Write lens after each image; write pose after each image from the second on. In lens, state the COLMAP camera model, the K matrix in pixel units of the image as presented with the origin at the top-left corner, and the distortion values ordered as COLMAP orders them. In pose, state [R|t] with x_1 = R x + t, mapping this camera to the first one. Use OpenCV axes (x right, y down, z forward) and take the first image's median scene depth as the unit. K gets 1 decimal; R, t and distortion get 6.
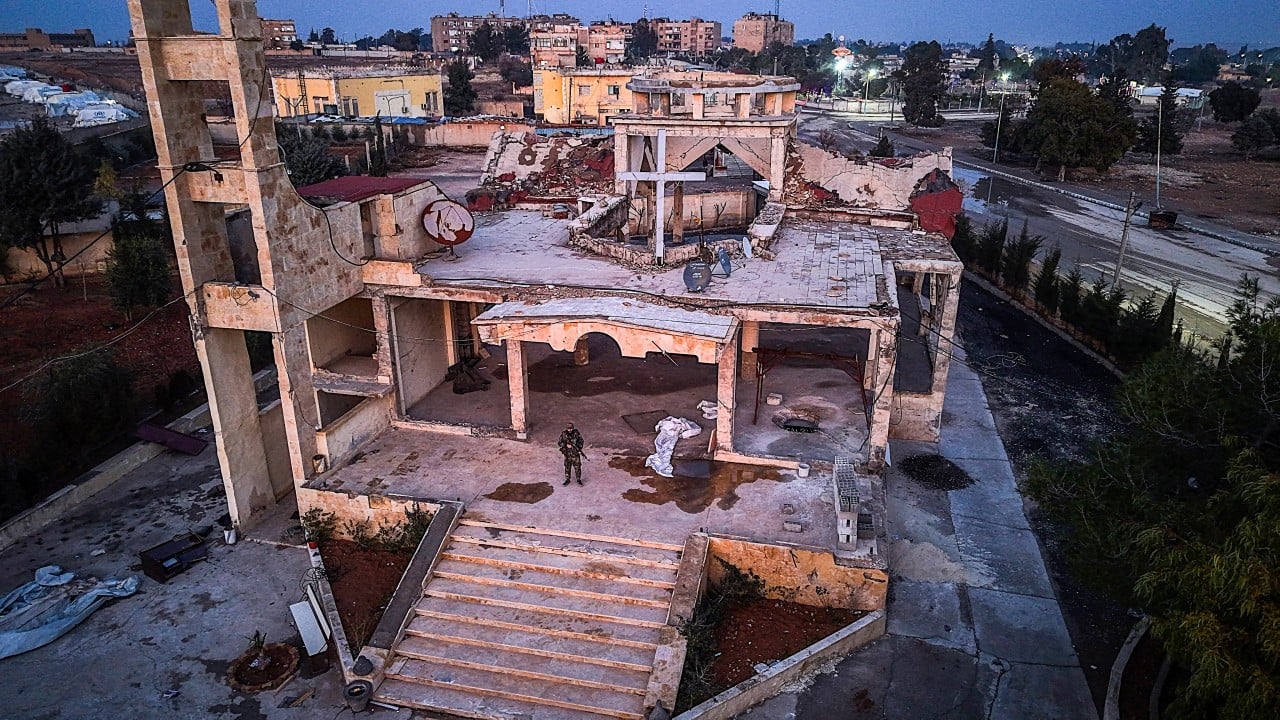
lens RADIAL K [[879.9, 0, 640.0], [0, 879.9, 360.0], [0, 0, 1]] dist [0.008687, -0.004560]
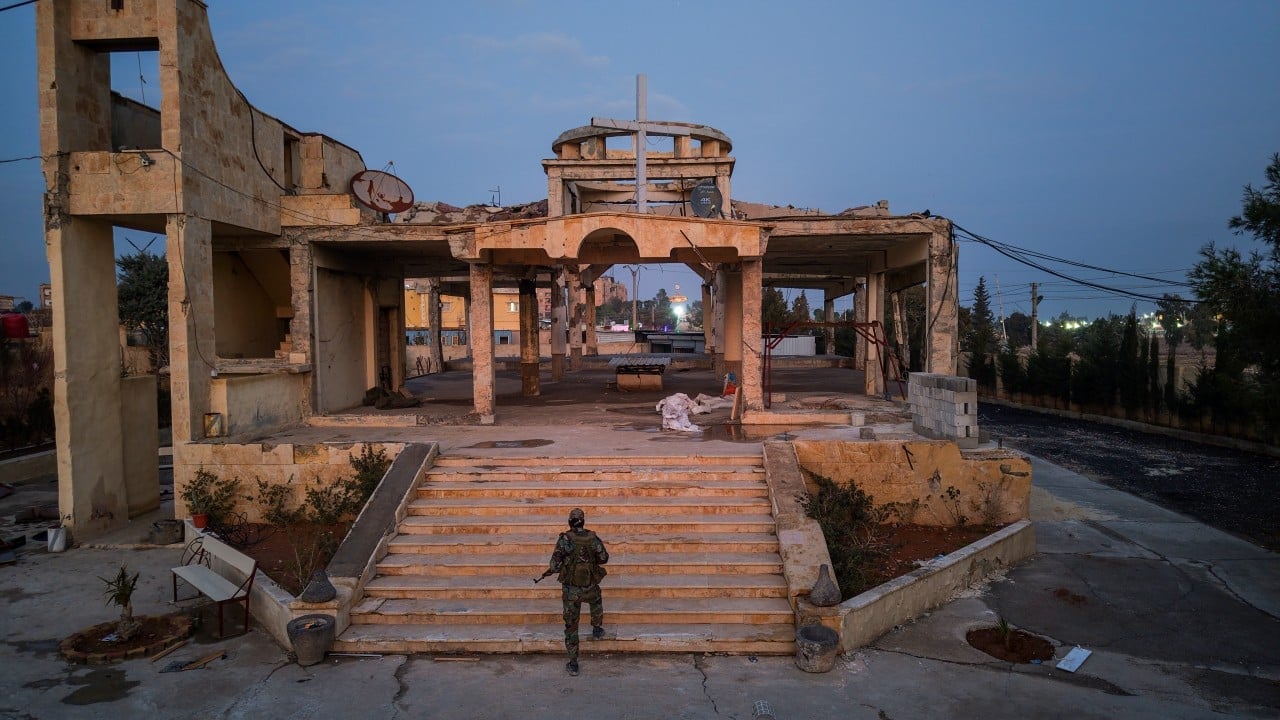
lens RADIAL K [[879.9, 0, 640.0], [0, 879.9, 360.0], [0, 0, 1]] dist [0.008687, -0.004560]
pose [[0.980987, -0.016169, 0.193400, -0.175262], [0.076835, 0.947457, -0.310518, 0.329588], [-0.178218, 0.319474, 0.930685, 0.288544]]
